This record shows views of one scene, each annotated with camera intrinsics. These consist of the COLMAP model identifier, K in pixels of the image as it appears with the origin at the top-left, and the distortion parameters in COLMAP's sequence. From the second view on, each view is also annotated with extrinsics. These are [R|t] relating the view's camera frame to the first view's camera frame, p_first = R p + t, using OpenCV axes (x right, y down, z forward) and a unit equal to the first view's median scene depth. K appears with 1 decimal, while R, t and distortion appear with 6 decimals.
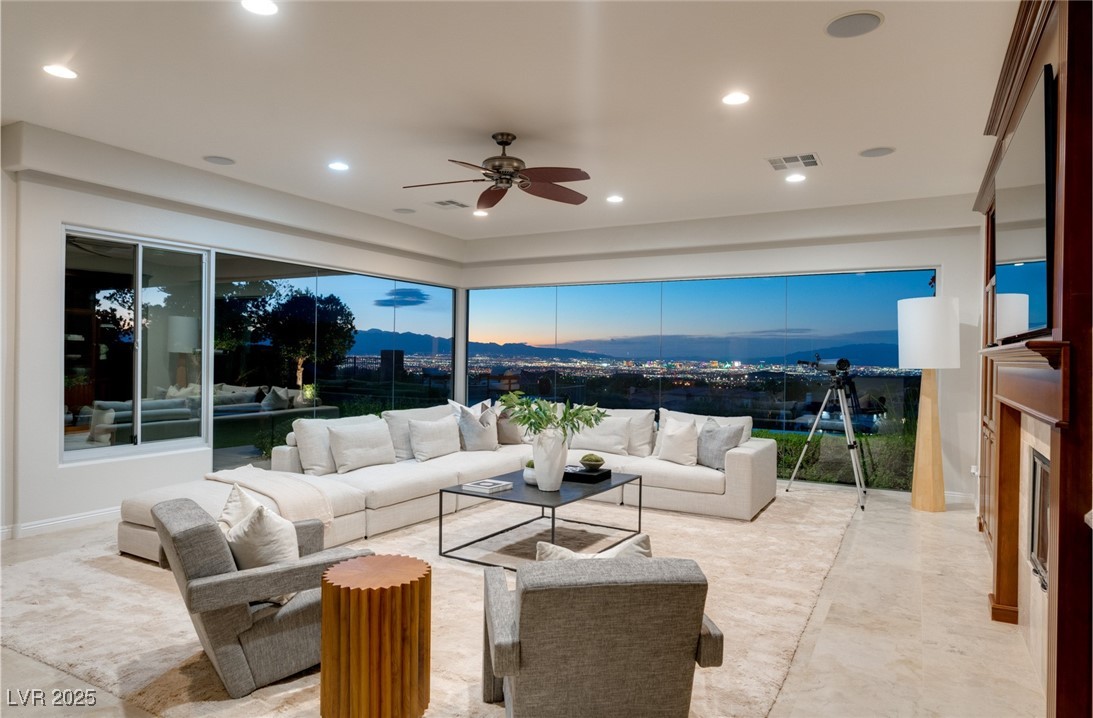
lens RADIAL K [[679.9, 0, 546.5], [0, 679.9, 359.0], [0, 0, 1]] dist [0.006377, 0.001966]
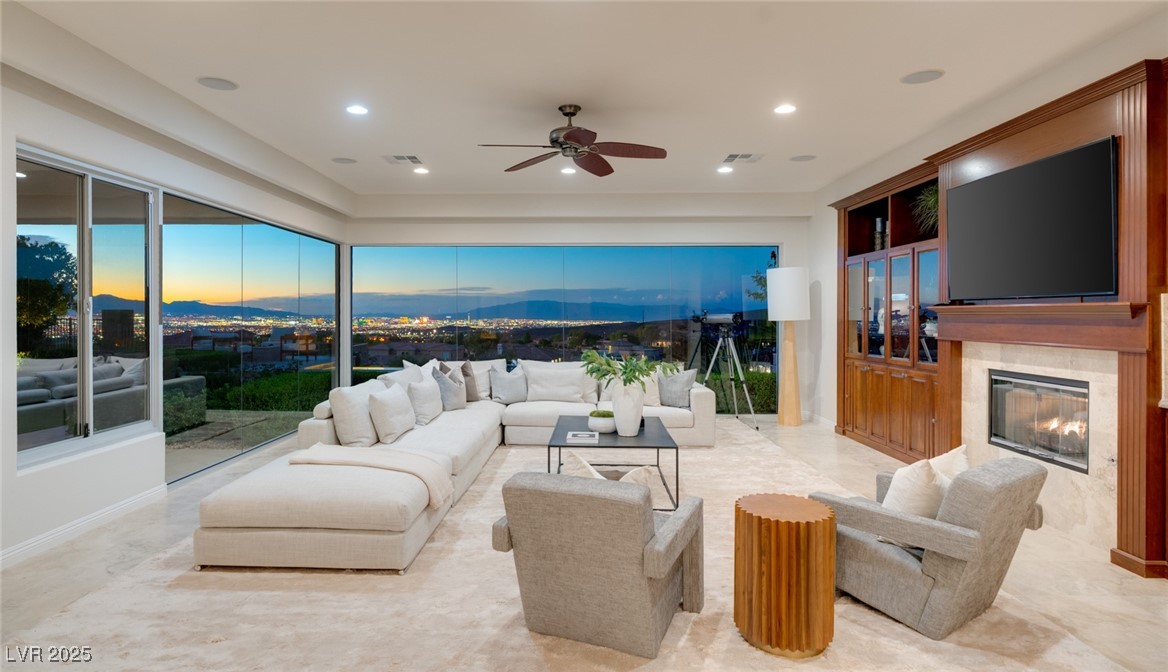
lens RADIAL K [[641.0, 0, 564.7], [0, 641.0, 319.3], [0, 0, 1]] dist [0.003191, 0.000145]
pose [[0.879851, -0.015683, 0.474990, -0.282651], [0.012704, 0.999874, 0.009479, -0.003652], [-0.475079, -0.002306, 0.879940, 0.065193]]
